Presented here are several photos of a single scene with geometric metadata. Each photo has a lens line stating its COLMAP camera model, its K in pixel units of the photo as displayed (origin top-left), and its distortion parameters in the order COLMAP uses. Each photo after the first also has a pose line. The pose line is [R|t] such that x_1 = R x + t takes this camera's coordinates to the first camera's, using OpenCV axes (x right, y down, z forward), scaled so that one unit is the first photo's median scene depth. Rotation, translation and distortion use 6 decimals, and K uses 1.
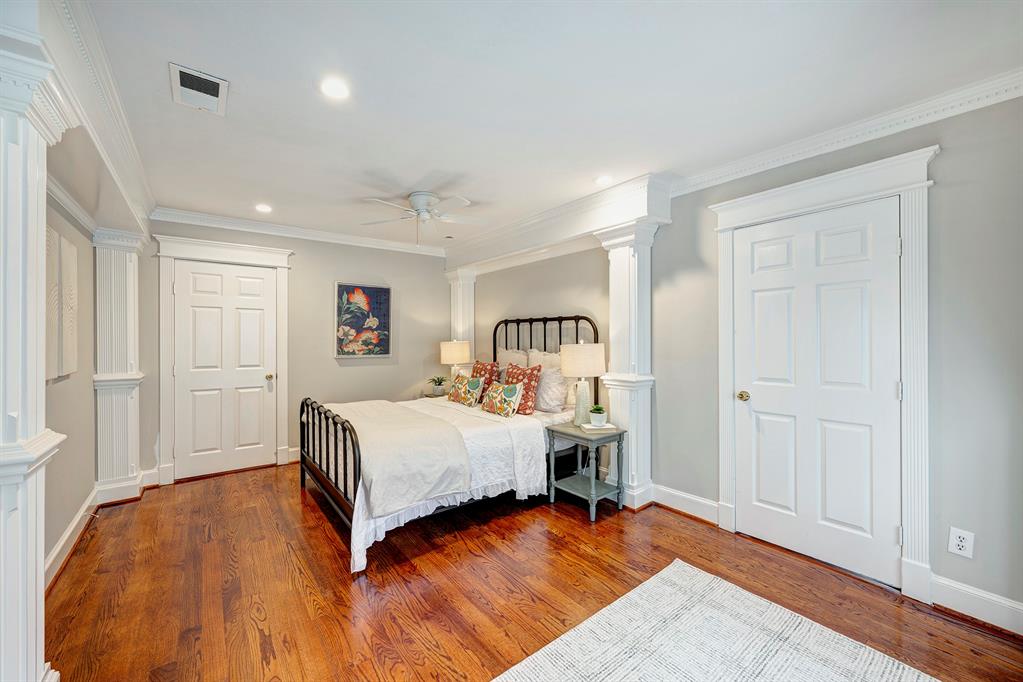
lens RADIAL K [[408.4, 0, 511.5], [0, 408.4, 341.0], [0, 0, 1]] dist [0.001501, 0.000201]
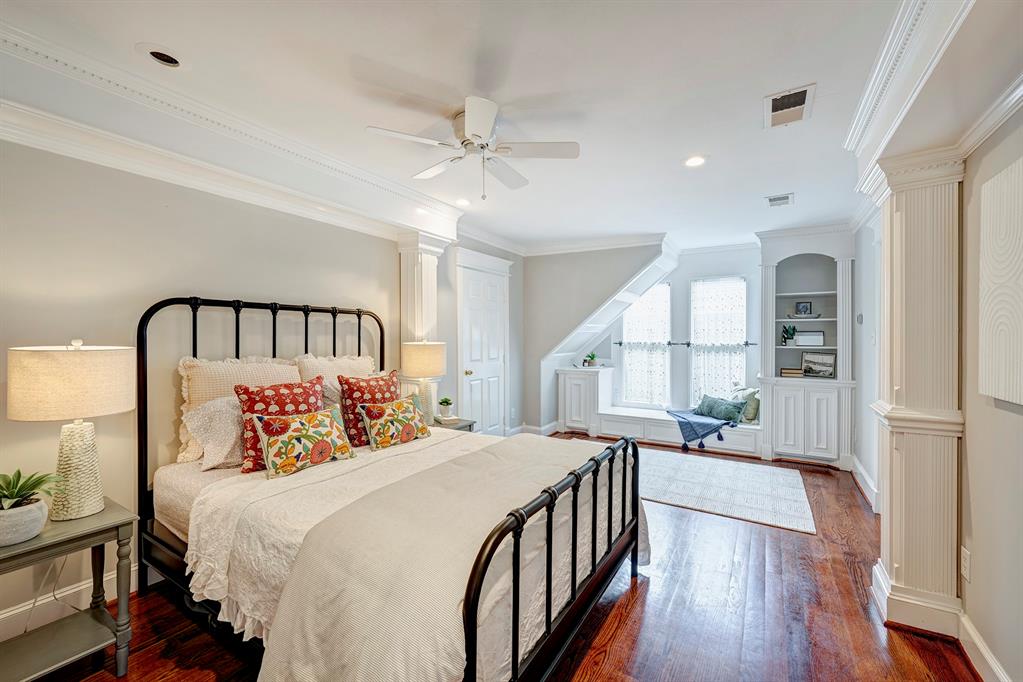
lens RADIAL K [[408.4, 0, 511.5], [0, 408.4, 341.0], [0, 0, 1]] dist [0.001501, 0.000201]
pose [[-0.339915, -0.012268, 0.940376, -0.716279], [0.001423, 0.999907, 0.013560, -0.008718], [-0.940455, 0.005948, -0.339866, 0.983050]]
